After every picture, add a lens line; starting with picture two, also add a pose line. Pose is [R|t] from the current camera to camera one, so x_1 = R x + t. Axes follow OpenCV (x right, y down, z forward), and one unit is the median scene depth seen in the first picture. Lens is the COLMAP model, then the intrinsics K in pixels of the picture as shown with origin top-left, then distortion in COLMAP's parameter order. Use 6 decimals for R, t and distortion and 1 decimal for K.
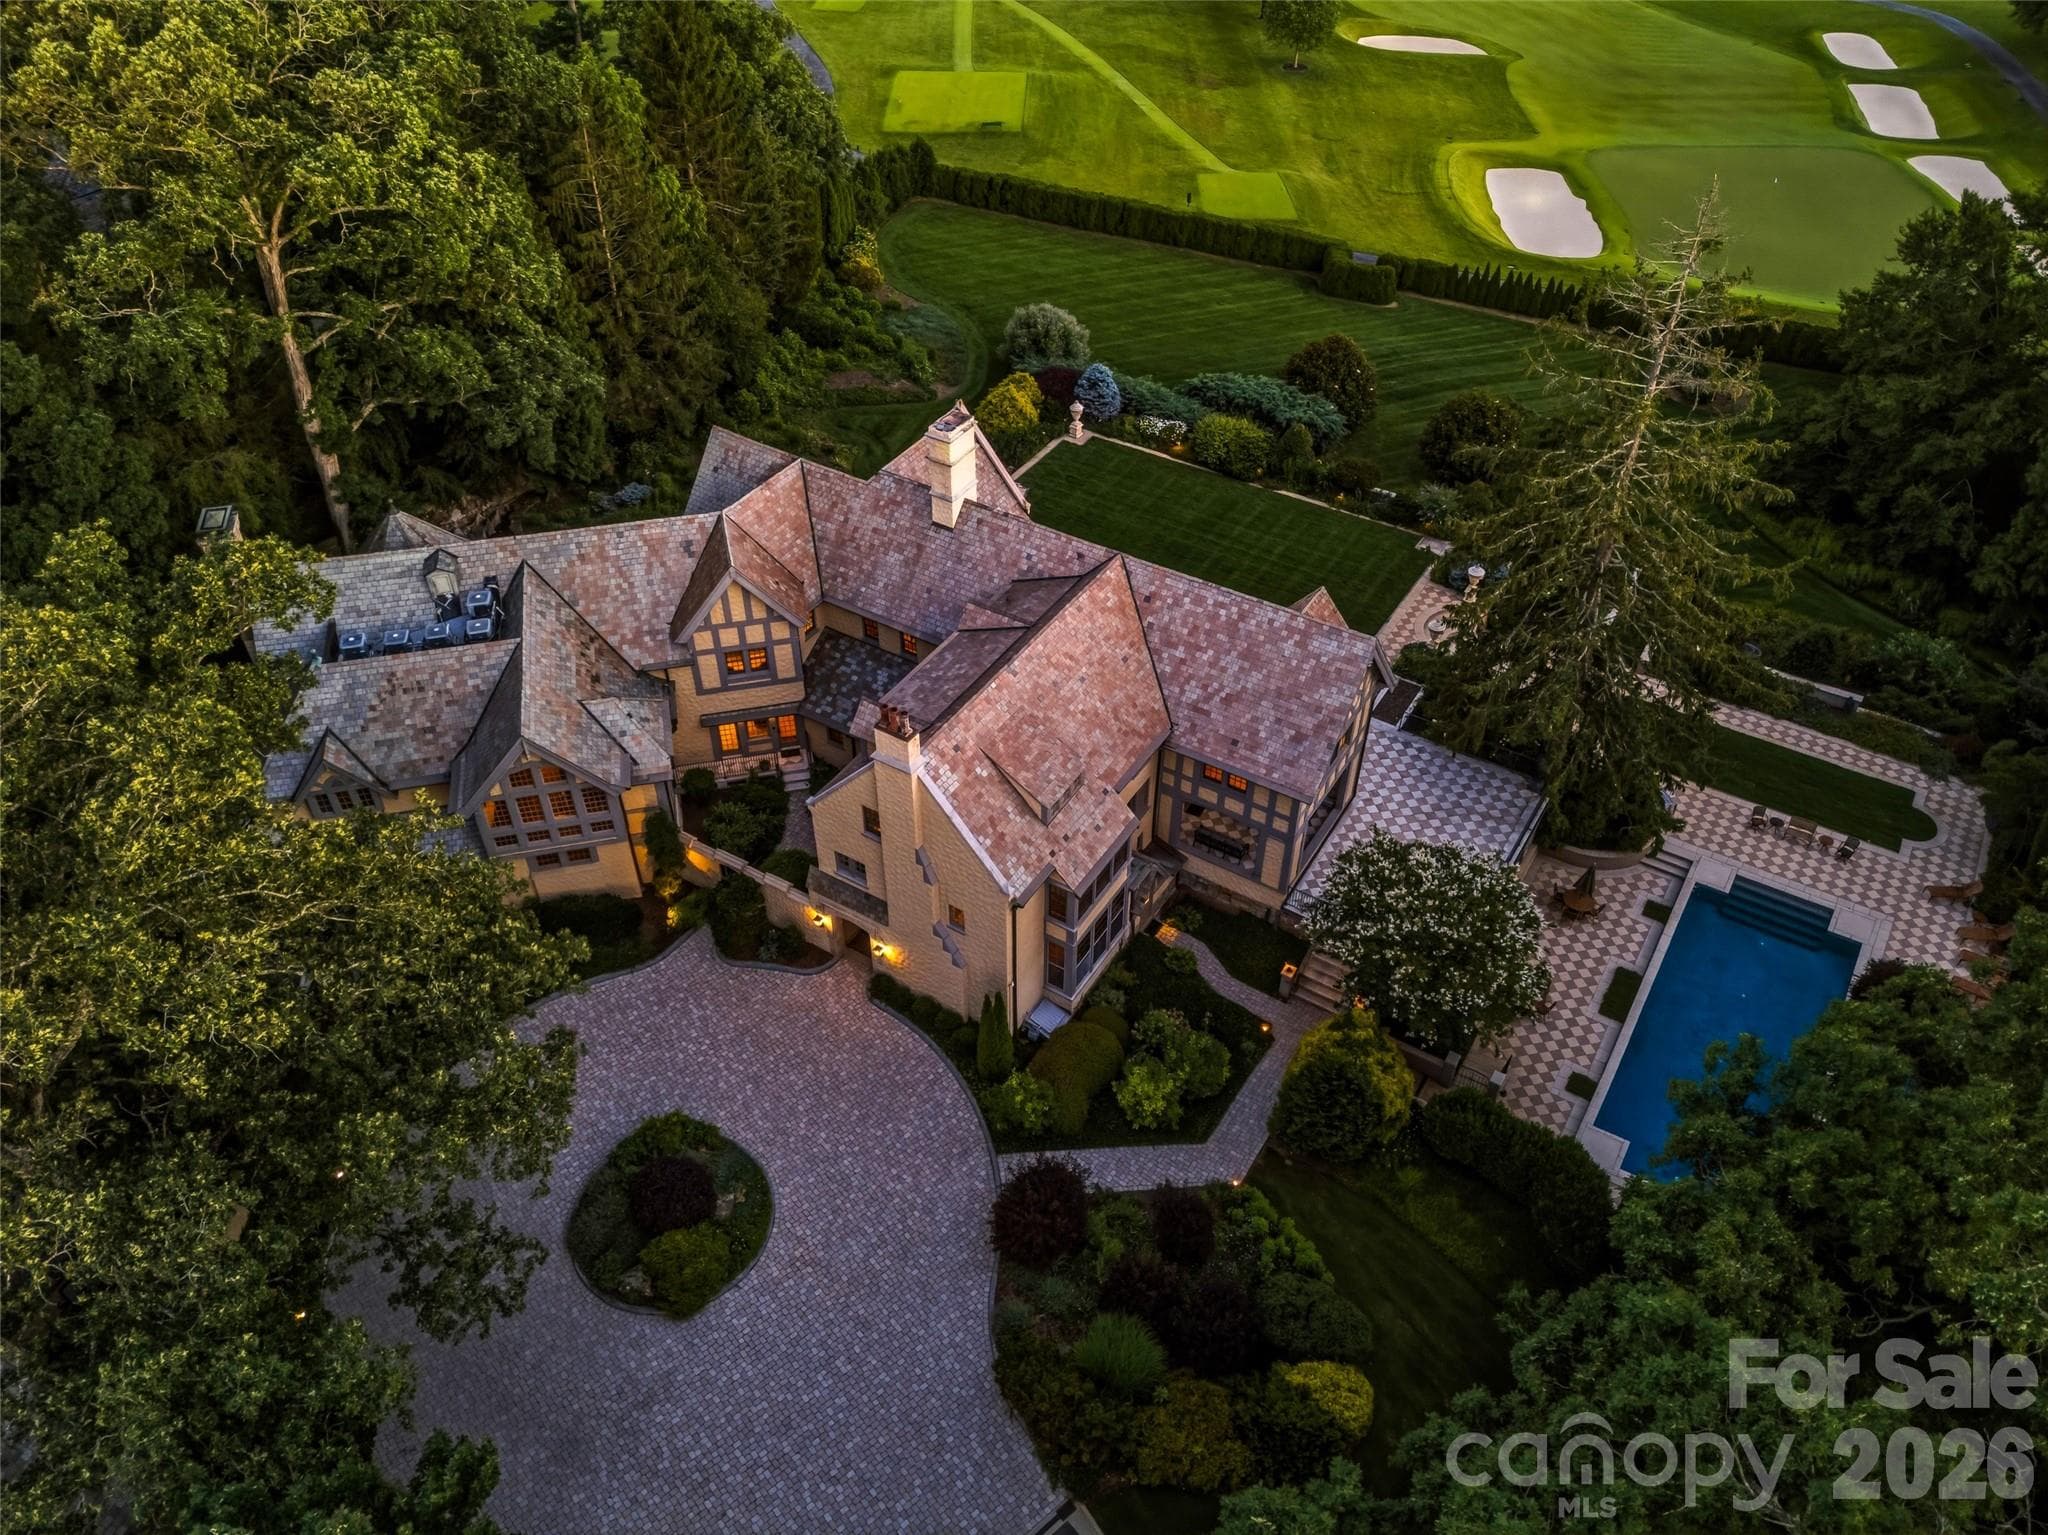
lens RADIAL K [[1503.2, 0, 1024.0], [0, 1503.2, 767.5], [0, 0, 1]] dist [0.161162, -0.360337]
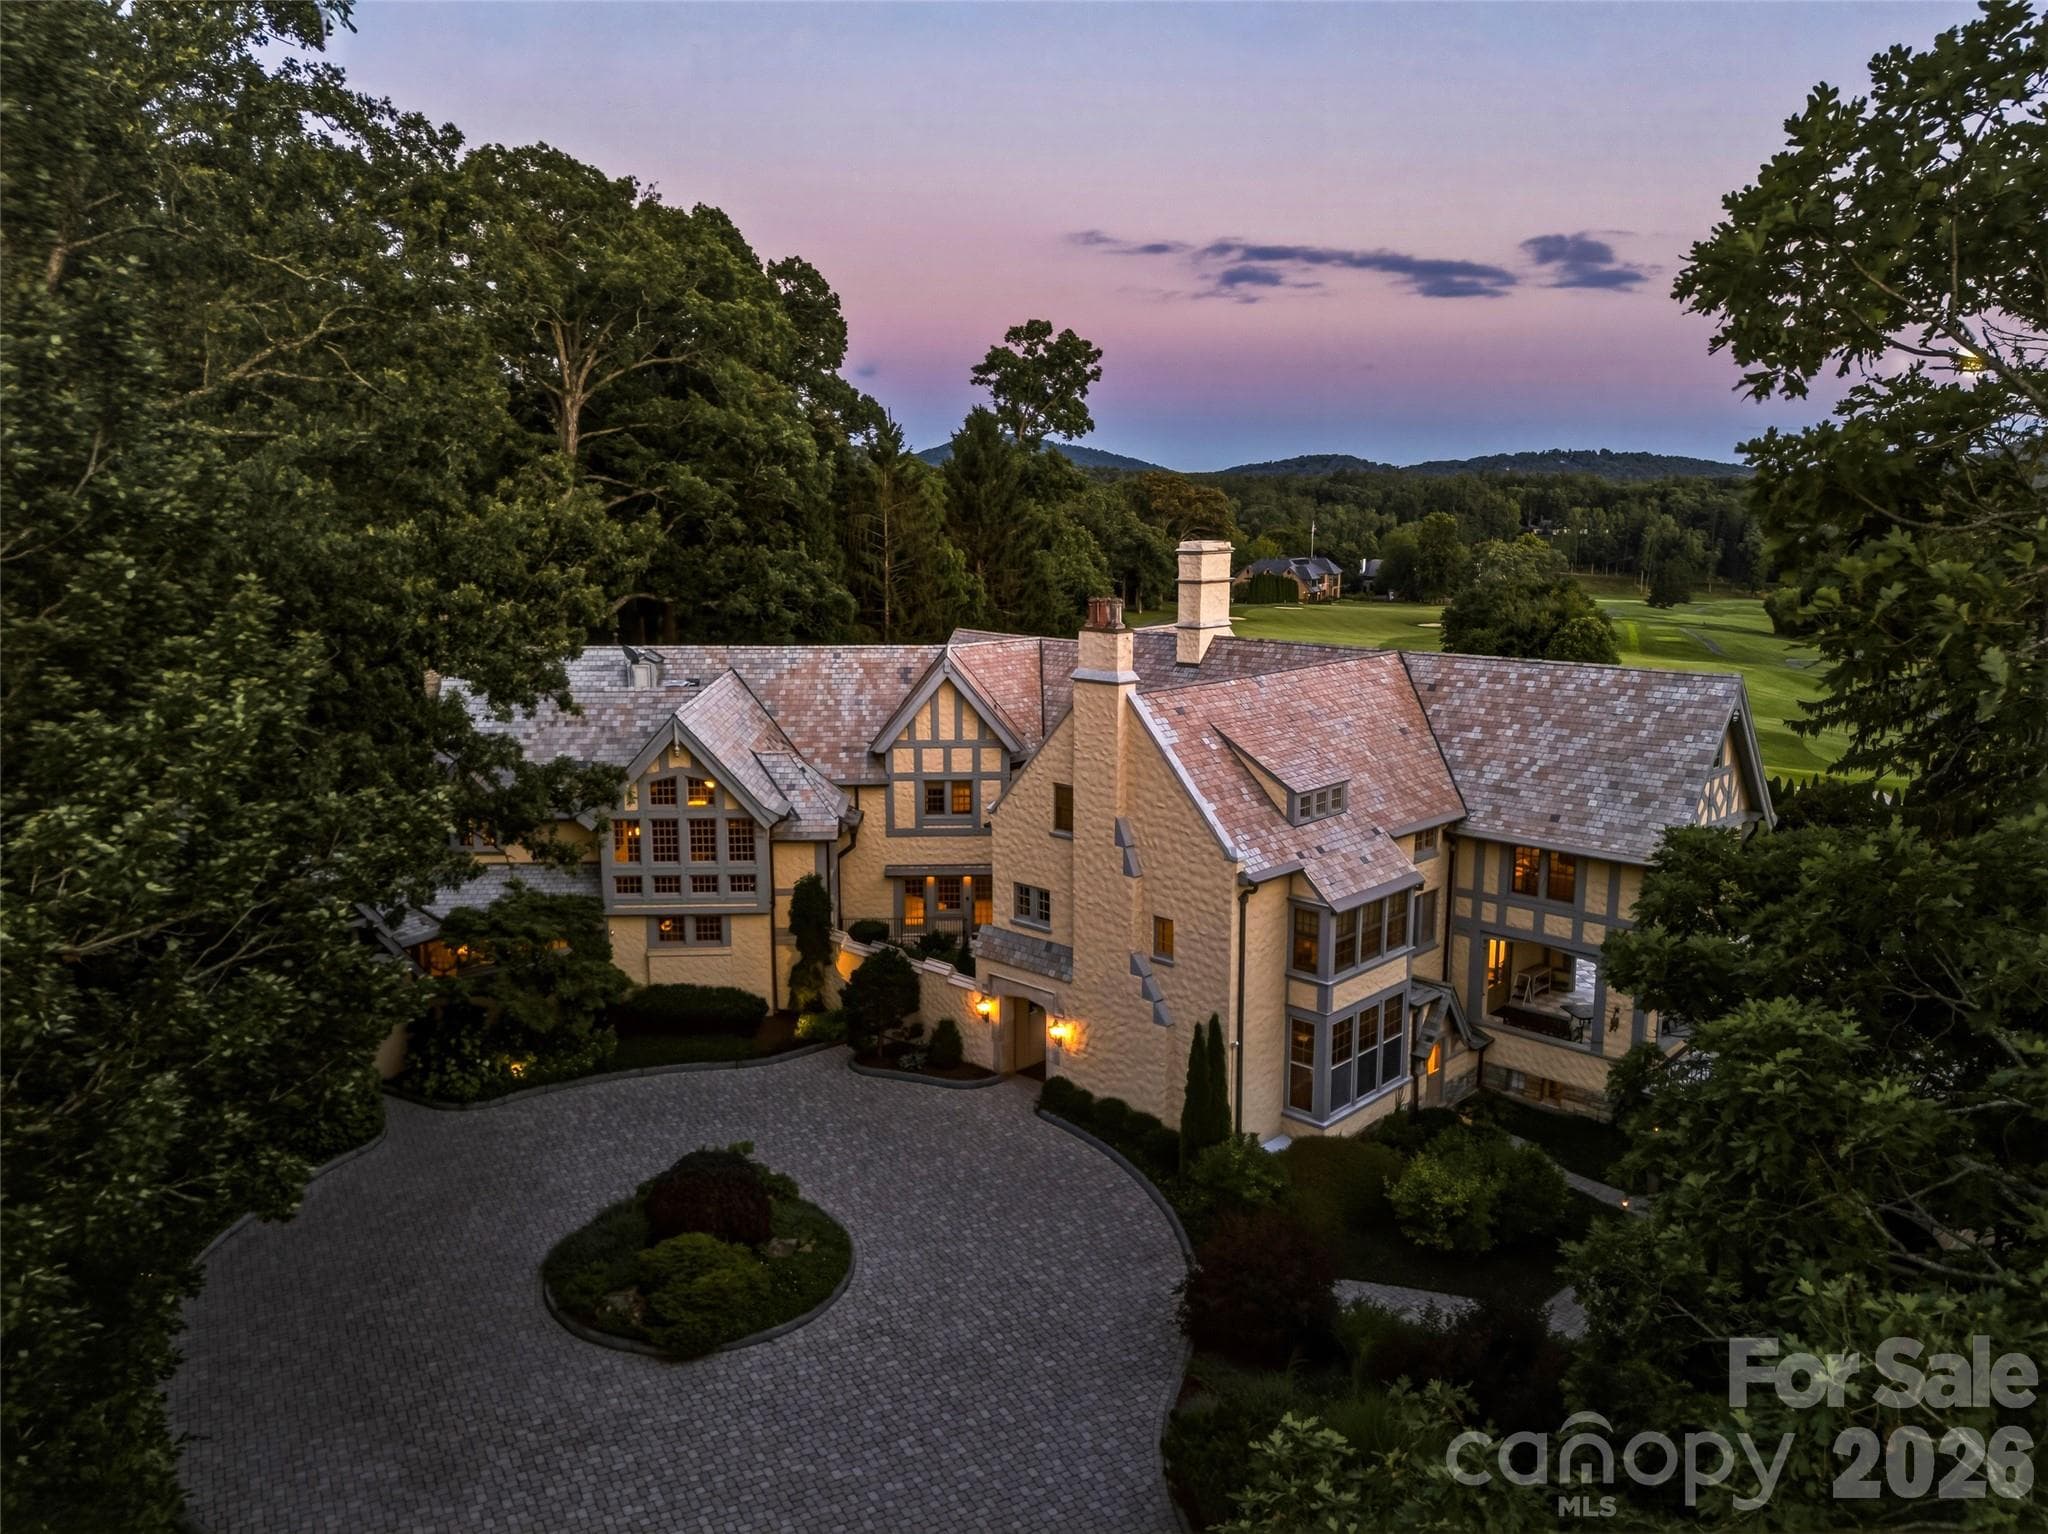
lens RADIAL K [[1503.2, 0, 1024.0], [0, 1503.2, 767.0], [0, 0, 1]] dist [0.161162, -0.360337]
pose [[0.981277, 0.036289, -0.189150, 0.022375], [-0.129657, 0.850689, -0.509429, 0.377459], [0.142421, 0.524416, 0.839467, 0.302714]]
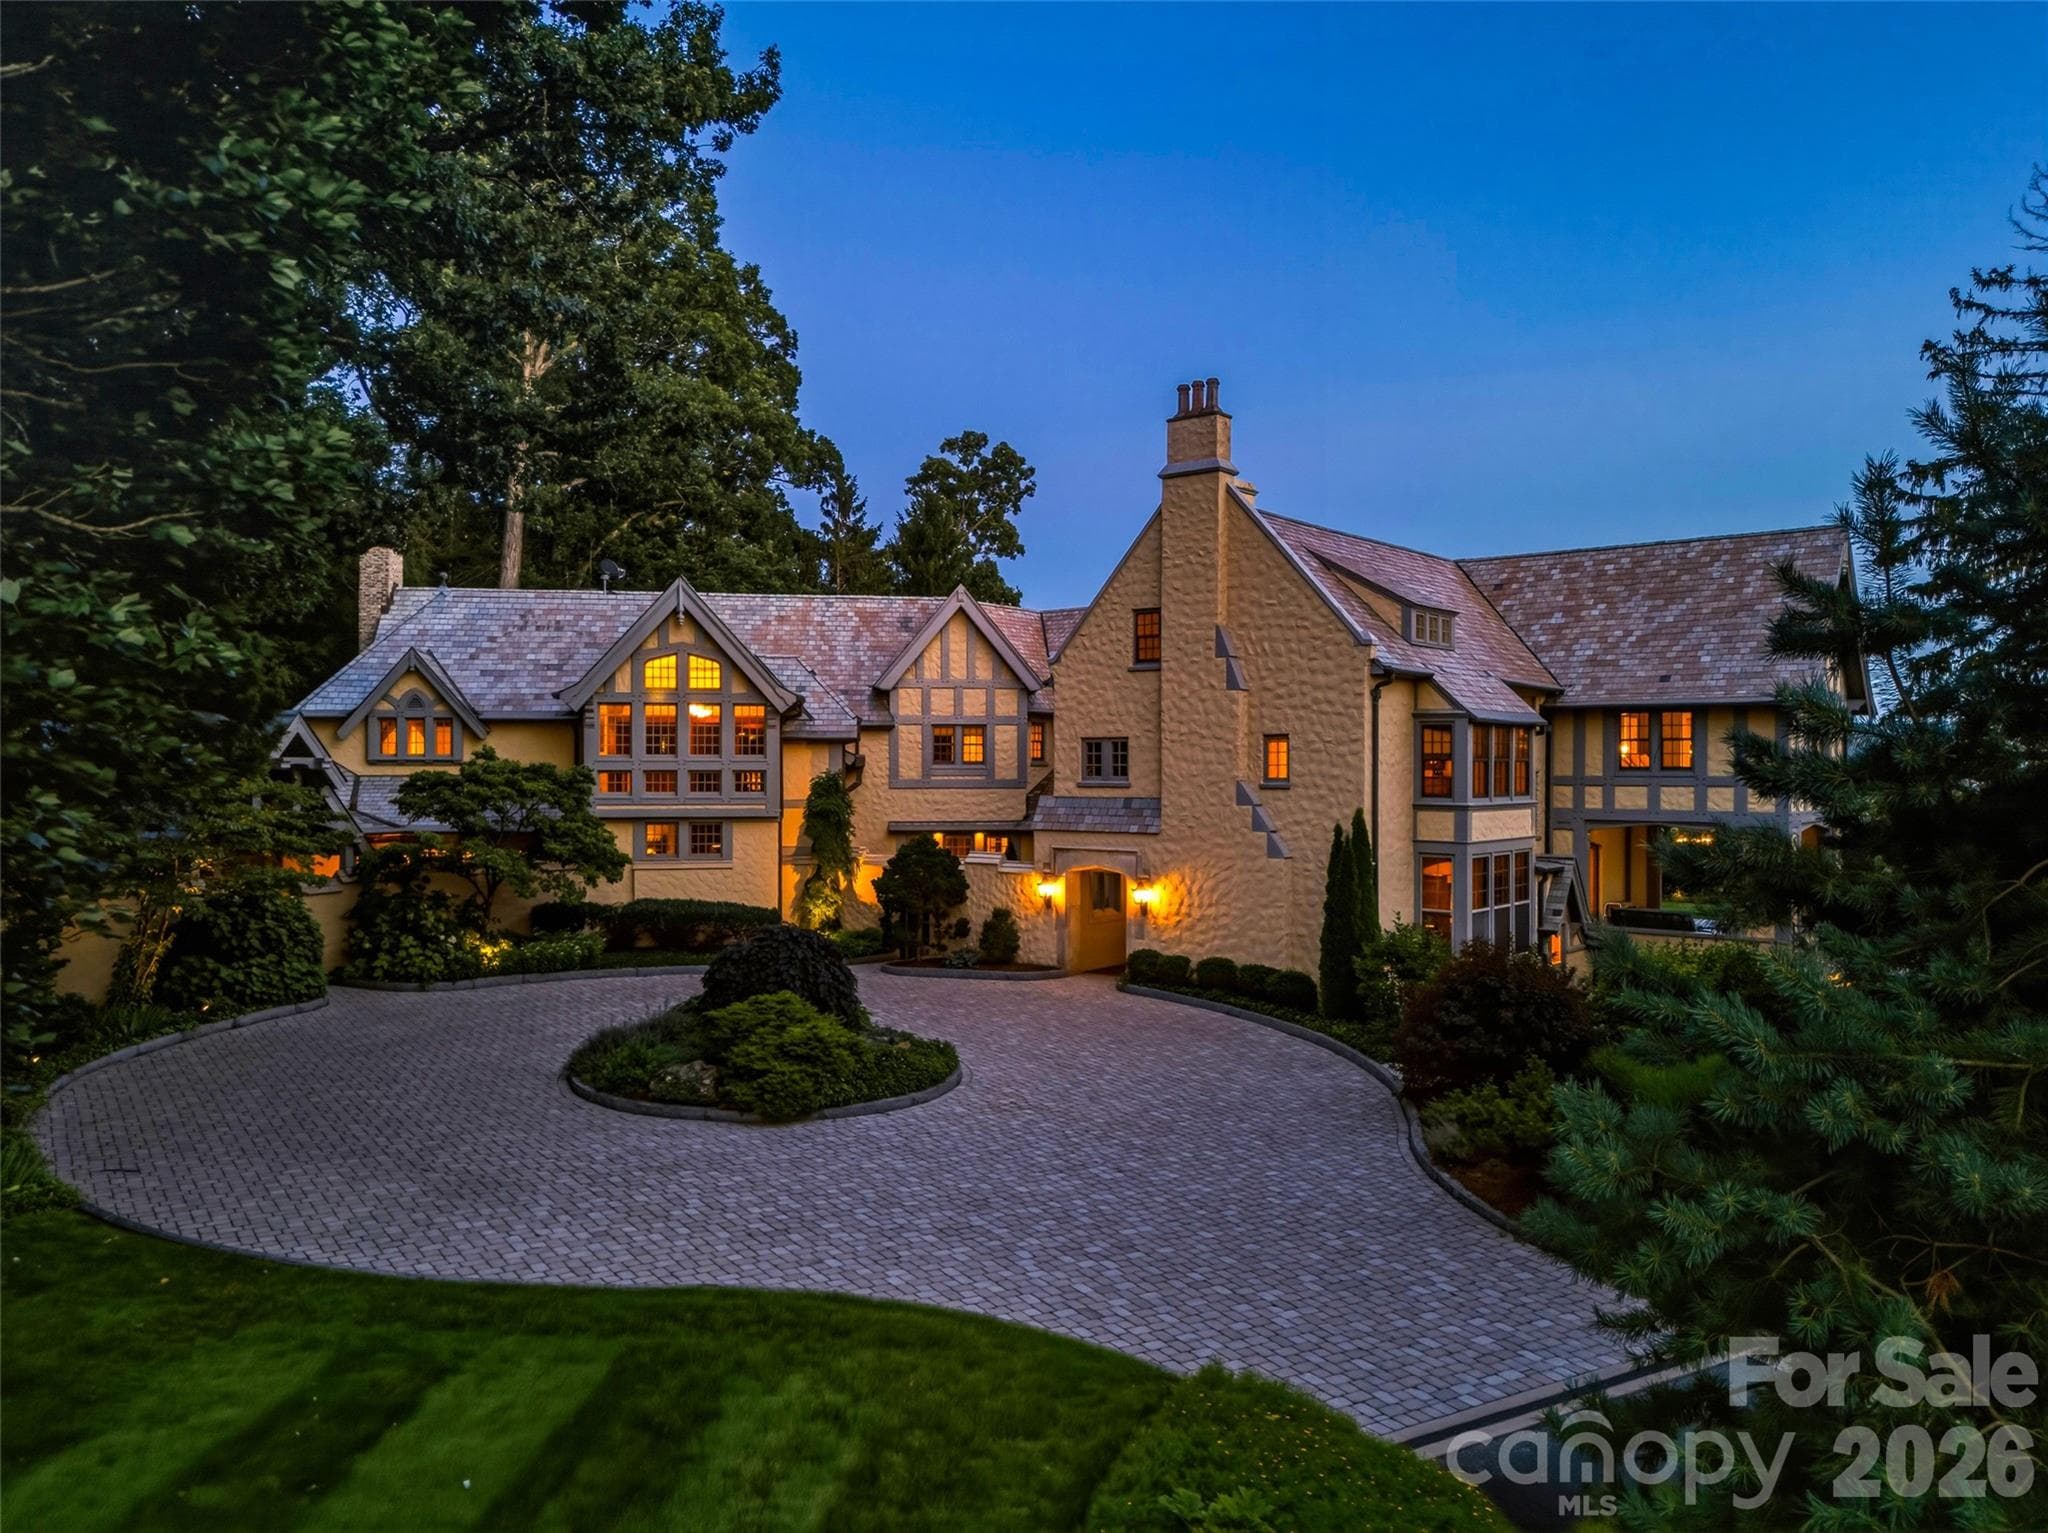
lens RADIAL K [[1503.2, 0, 1024.0], [0, 1503.2, 766.5], [0, 0, 1]] dist [0.161162, -0.360337]
pose [[0.994952, 0.003700, -0.100289, -0.079531], [-0.069795, 0.743577, -0.664998, 0.488444], [0.072112, 0.668640, 0.740081, 0.480024]]
